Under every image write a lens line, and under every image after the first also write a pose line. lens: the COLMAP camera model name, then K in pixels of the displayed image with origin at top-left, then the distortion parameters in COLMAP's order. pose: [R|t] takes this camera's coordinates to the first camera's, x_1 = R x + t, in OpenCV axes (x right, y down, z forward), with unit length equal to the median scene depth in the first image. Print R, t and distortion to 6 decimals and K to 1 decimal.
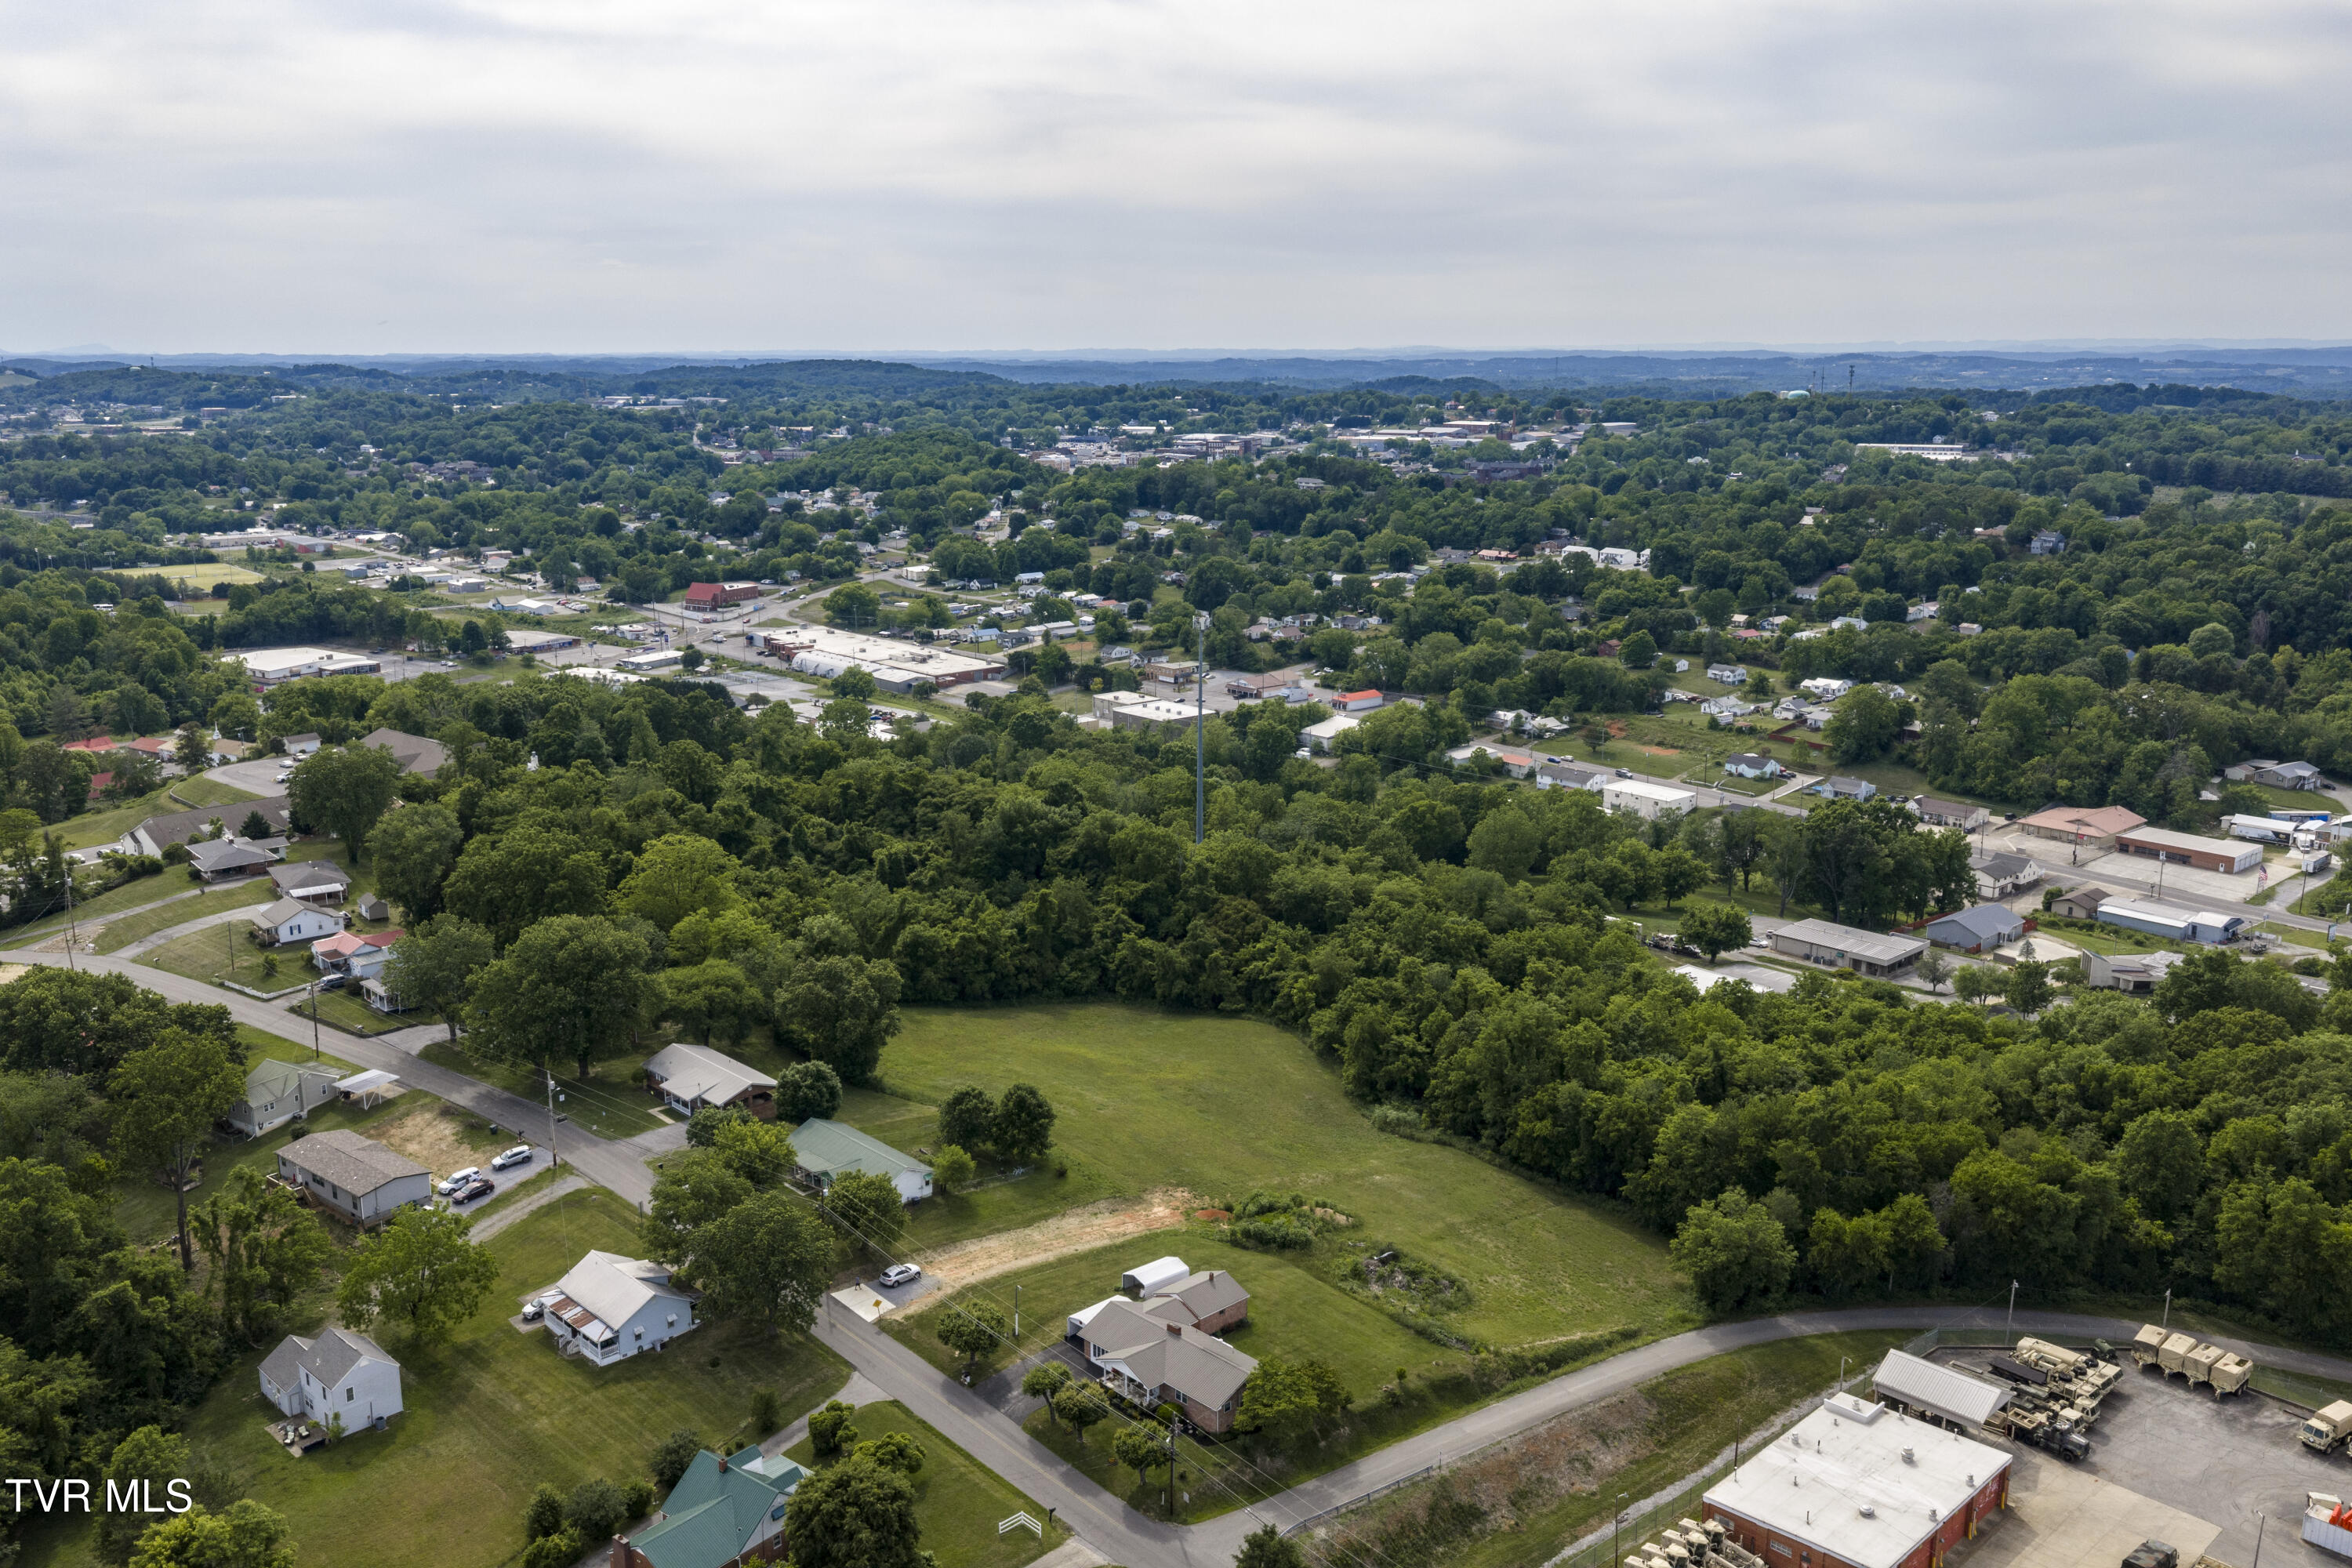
lens RADIAL K [[1940.5, 0, 1186.0], [0, 1940.5, 785.9], [0, 0, 1]] dist [0.024017, -0.037671]
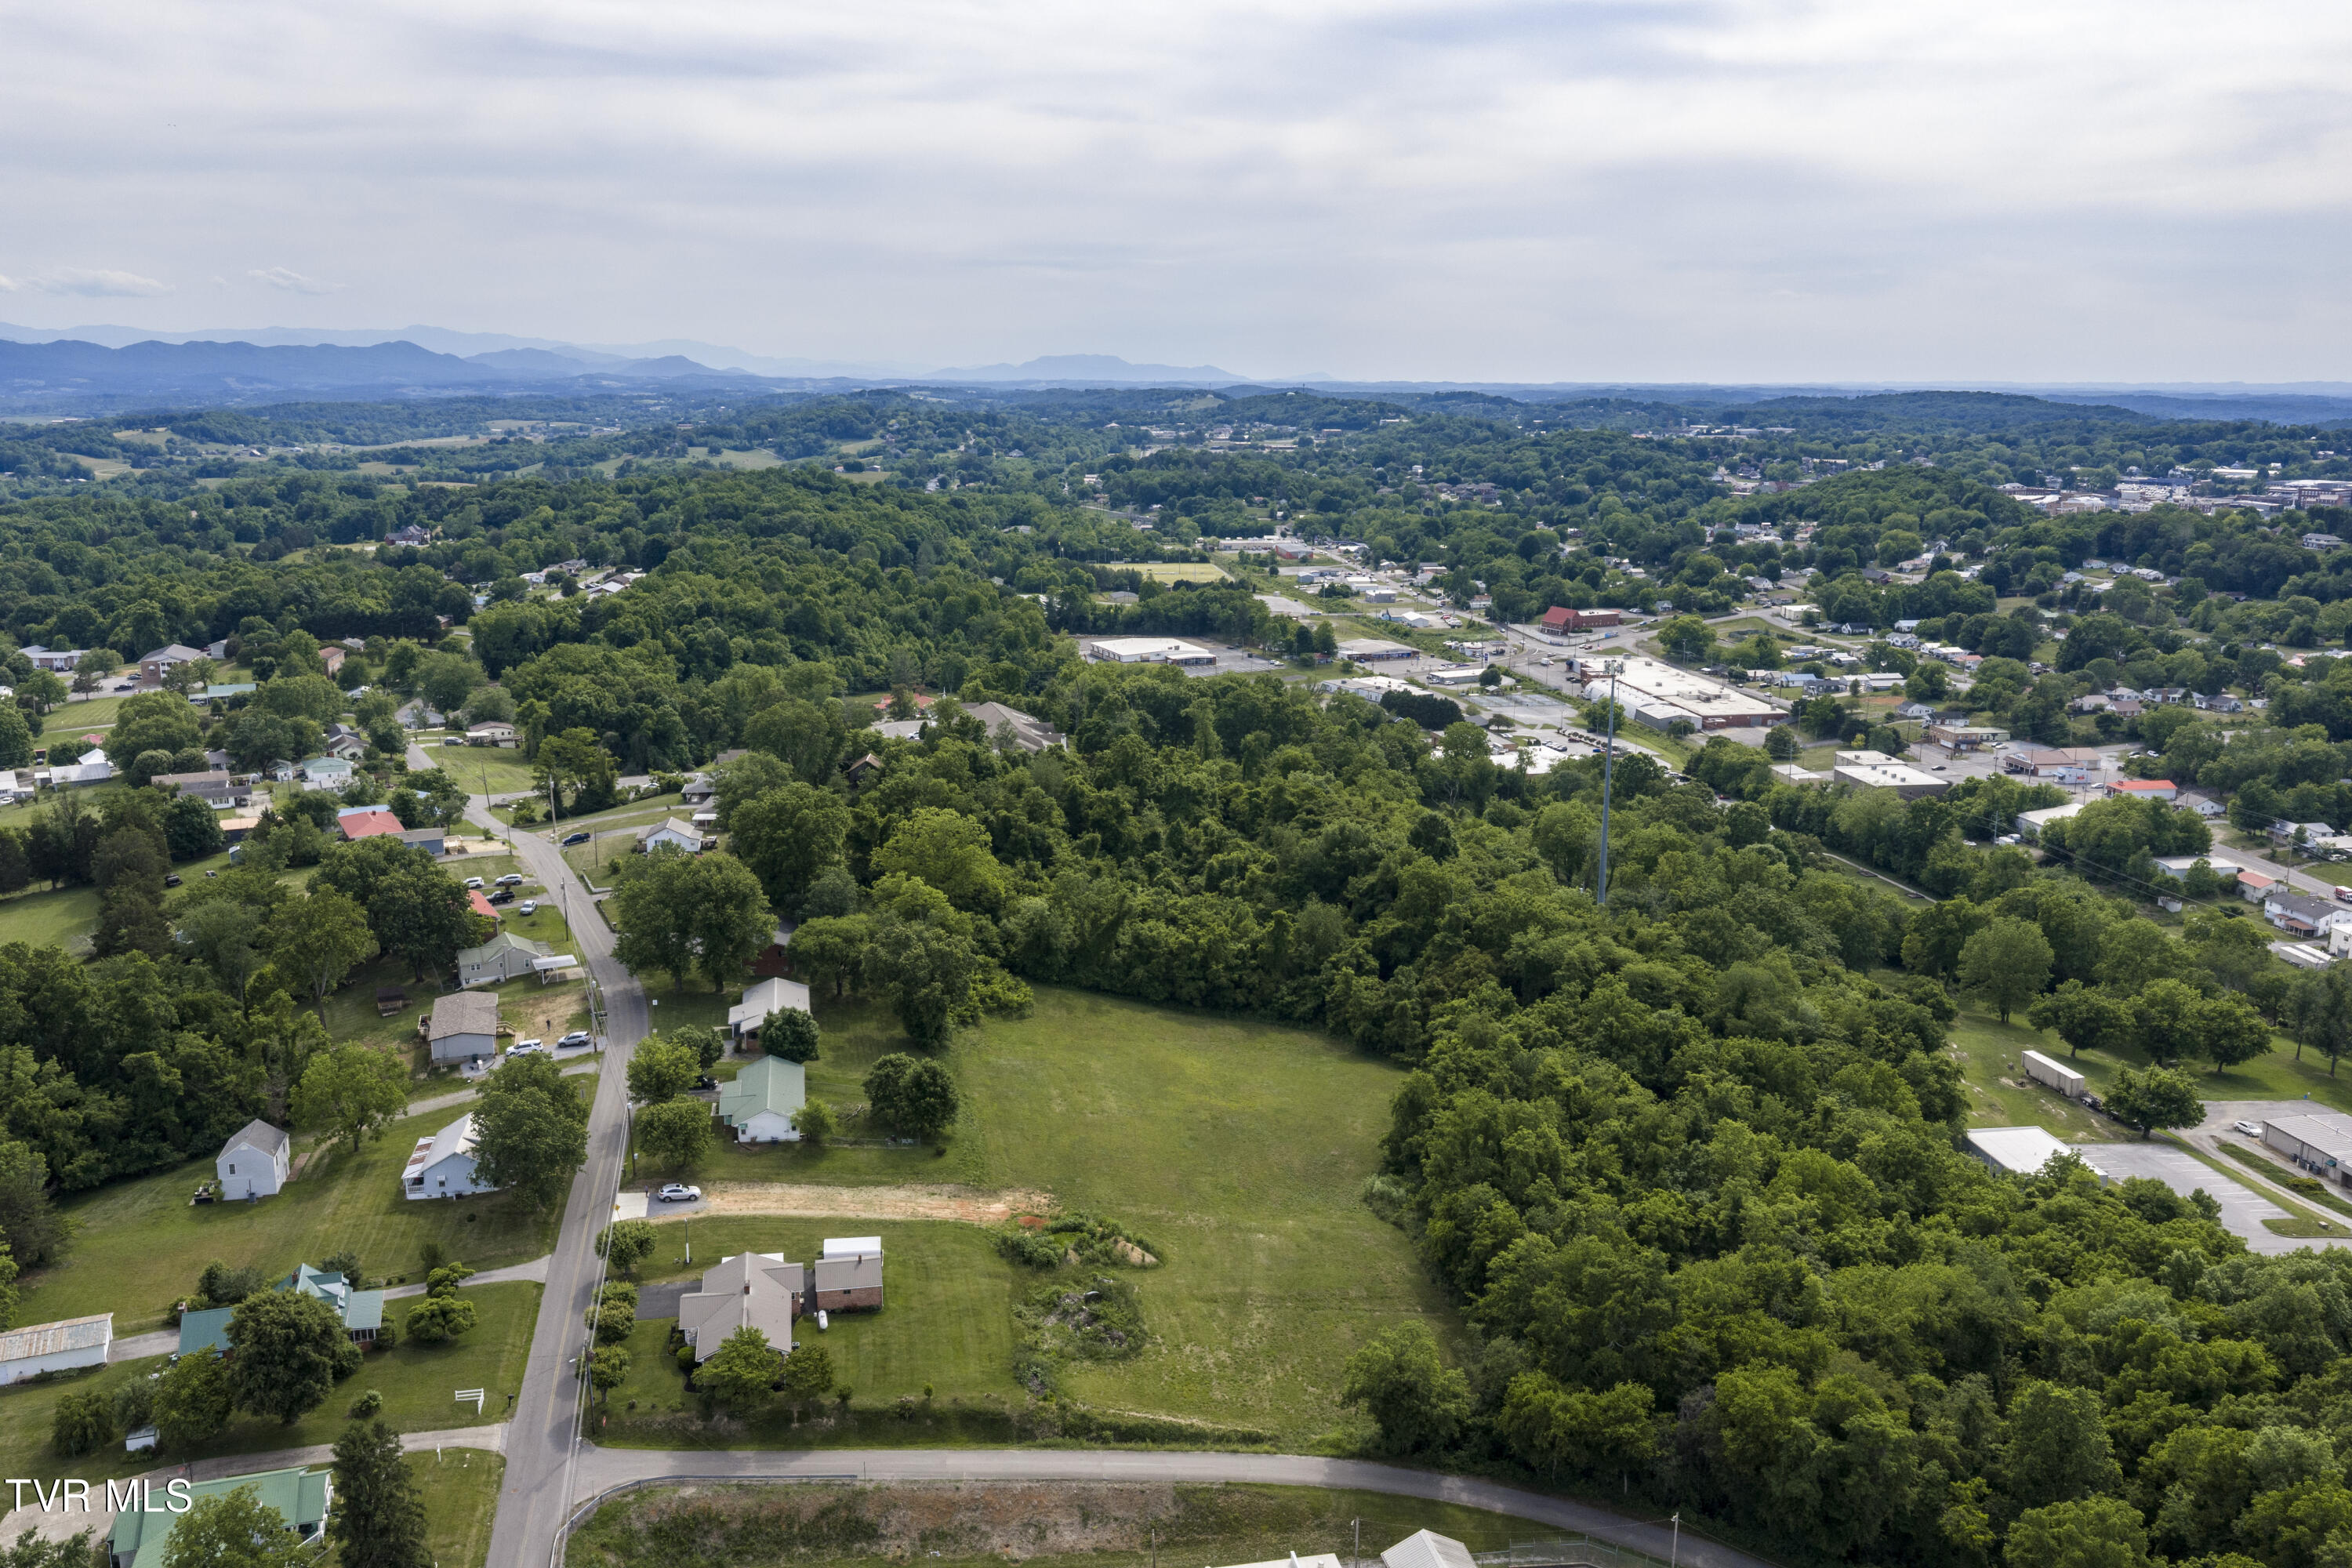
lens RADIAL K [[1940.5, 0, 1183.5], [0, 1940.5, 785.2], [0, 0, 1]] dist [0.024017, -0.037671]
pose [[0.842481, 0.116472, -0.525986, 0.256550], [-0.124346, 0.992027, 0.020502, -0.016178], [0.524180, 0.048132, 0.850246, 0.071683]]
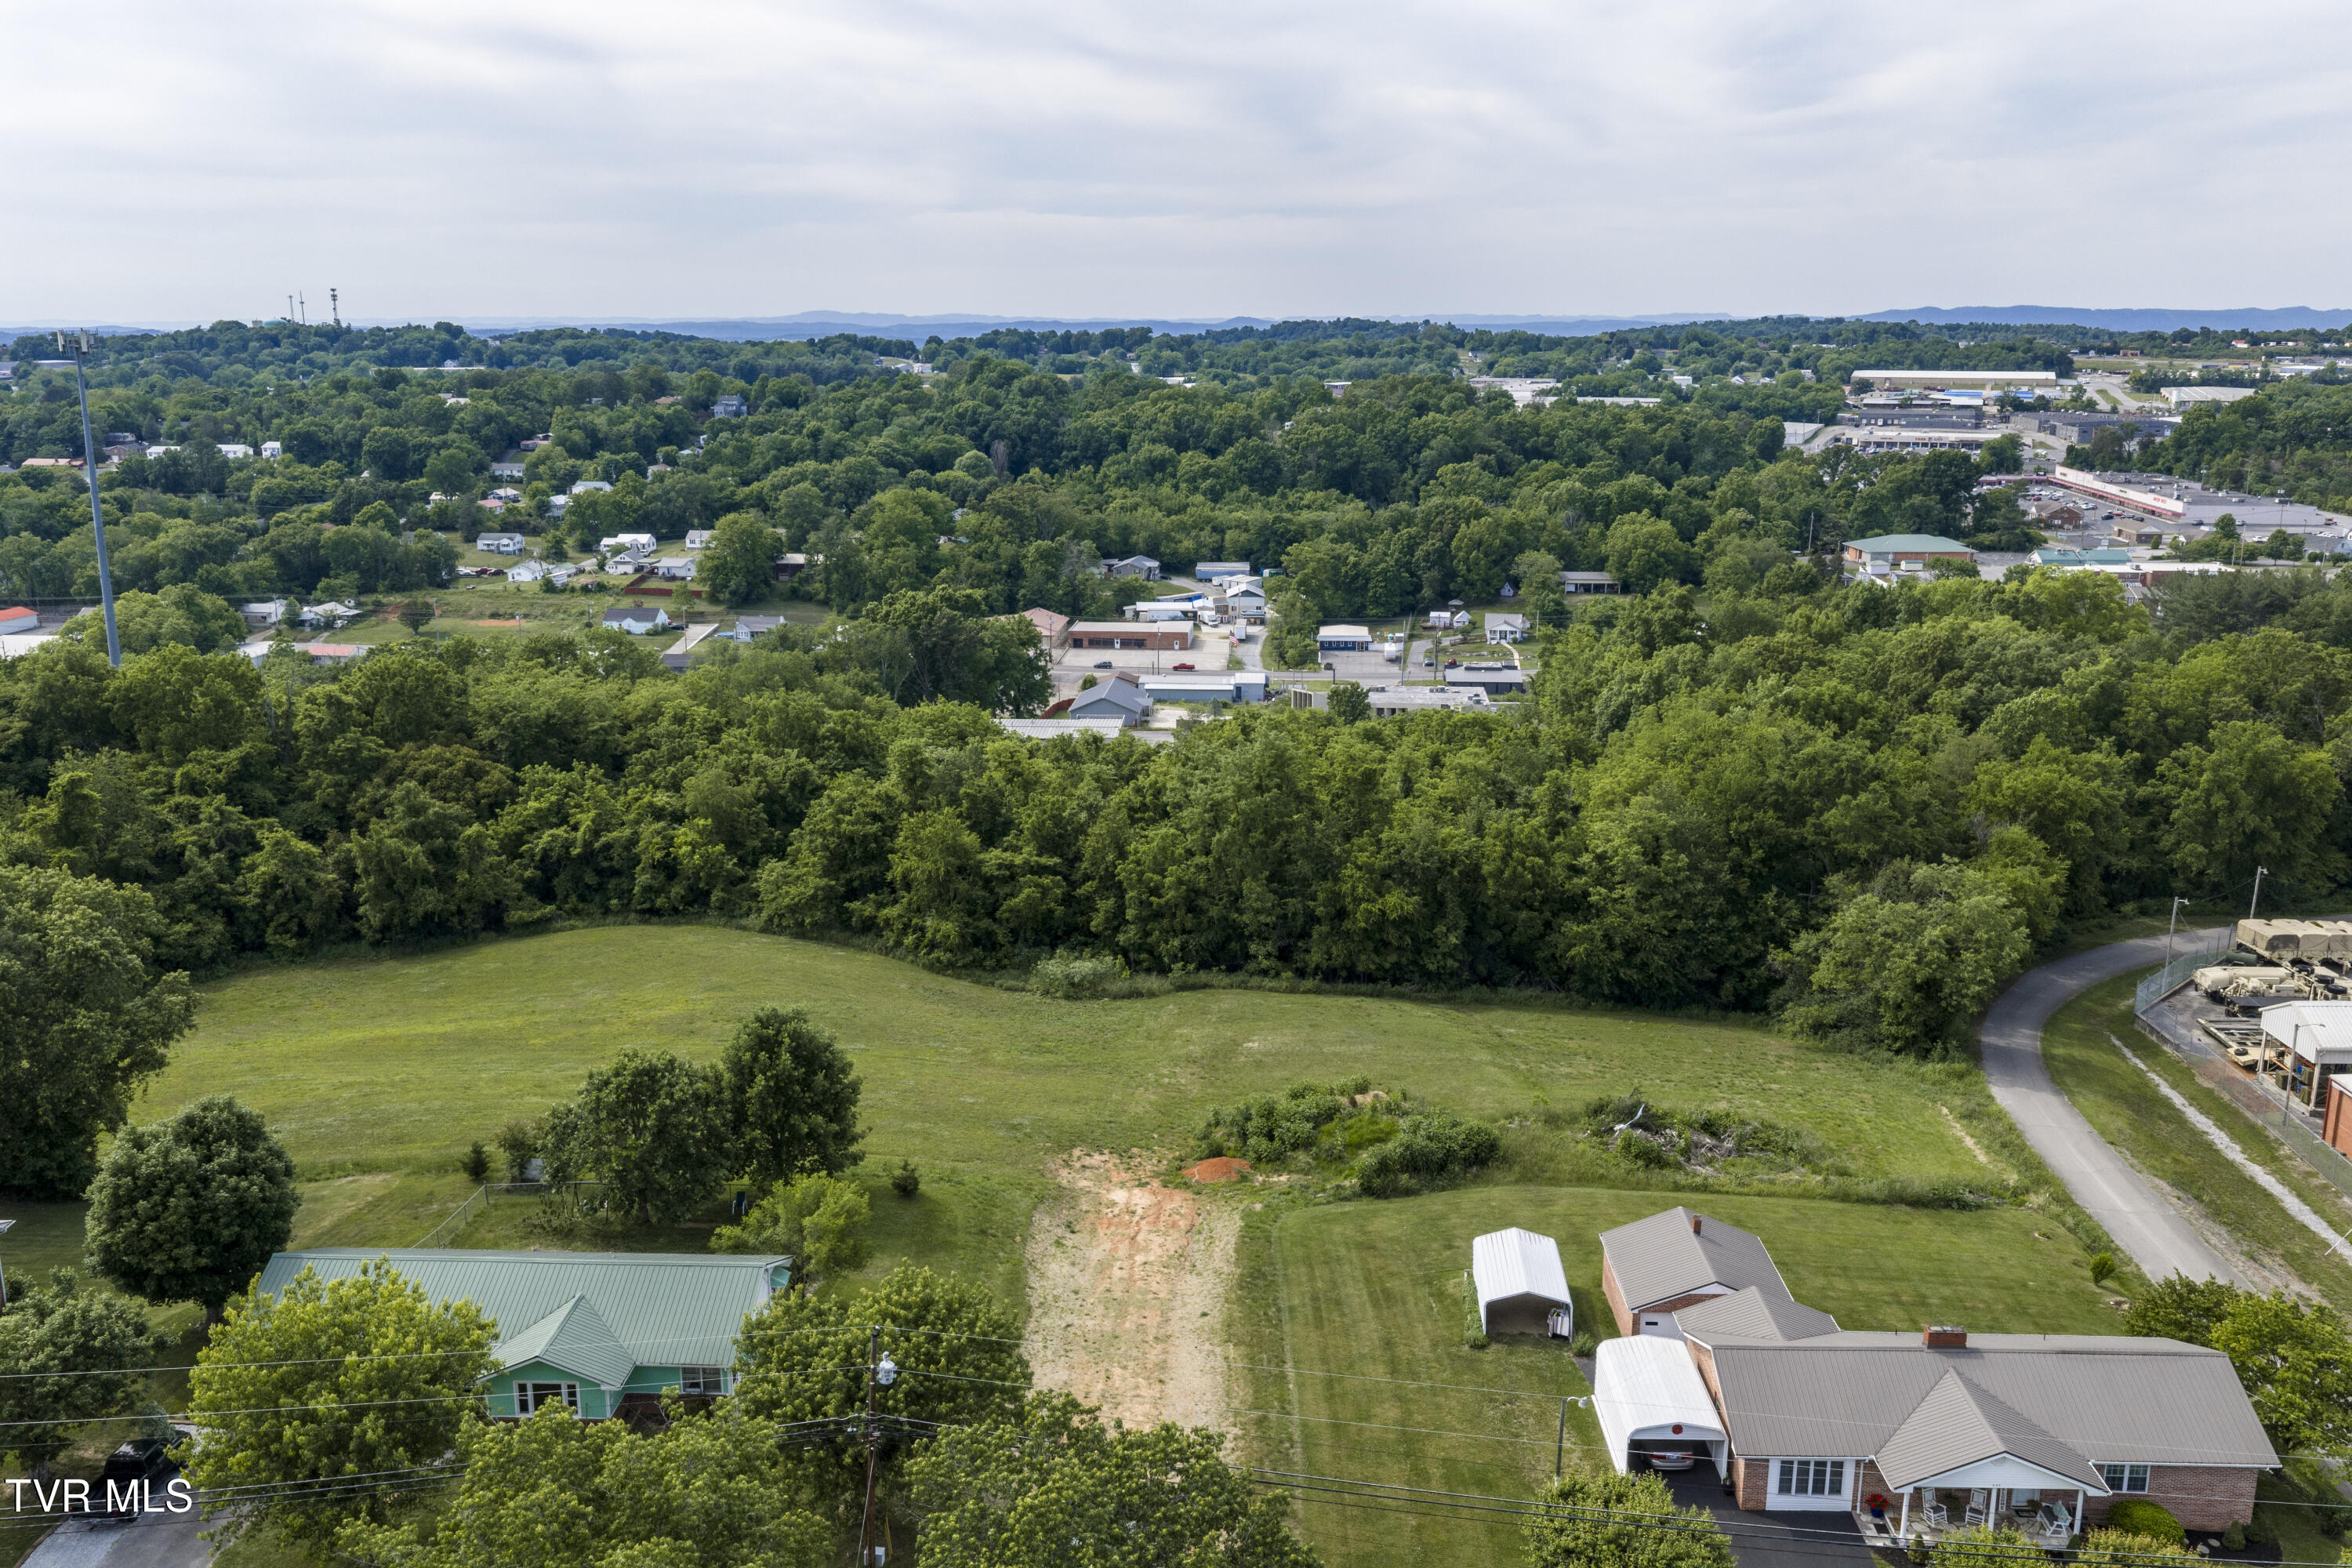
lens RADIAL K [[1940.5, 0, 1186.7], [0, 1940.5, 789.3], [0, 0, 1]] dist [0.024017, -0.037671]
pose [[0.713459, -0.163665, 0.681315, -0.130273], [0.155526, 0.985073, 0.073771, 0.040840], [-0.683219, 0.053329, 0.728263, 0.286283]]
